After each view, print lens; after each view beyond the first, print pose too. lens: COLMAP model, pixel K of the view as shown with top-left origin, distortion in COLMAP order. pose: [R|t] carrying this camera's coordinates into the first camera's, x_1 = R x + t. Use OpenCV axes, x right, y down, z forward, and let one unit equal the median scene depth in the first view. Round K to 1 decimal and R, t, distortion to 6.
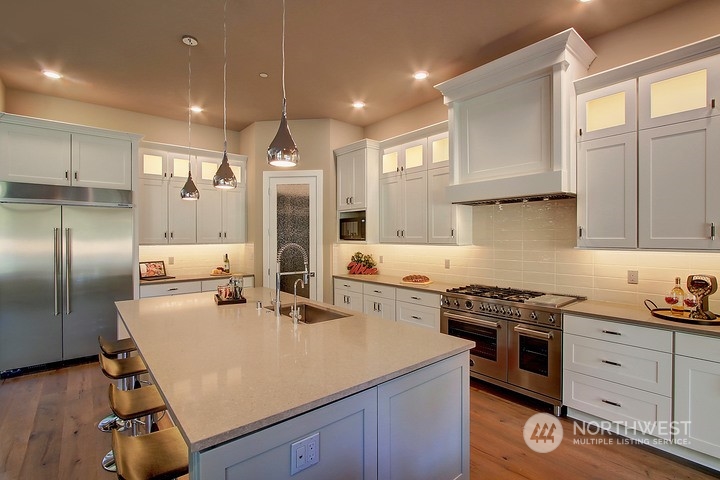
lens RADIAL K [[334.1, 0, 360.0], [0, 334.1, 240.0], [0, 0, 1]] dist [-0.002632, -0.001542]
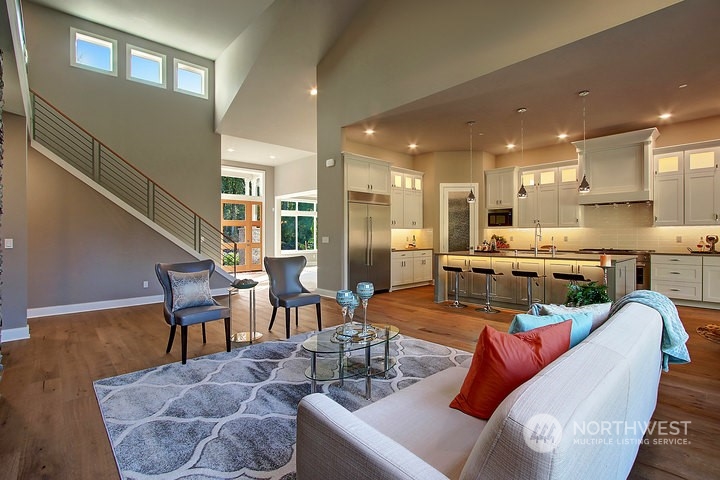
lens RADIAL K [[345.1, 0, 360.0], [0, 345.1, 240.0], [0, 0, 1]] dist [-0.000808, 0.001101]
pose [[0.998428, 0.002254, 0.055995, -1.074306], [-0.002282, 0.999997, 0.000429, 0.091884], [-0.055994, -0.000556, 0.998431, -0.879178]]
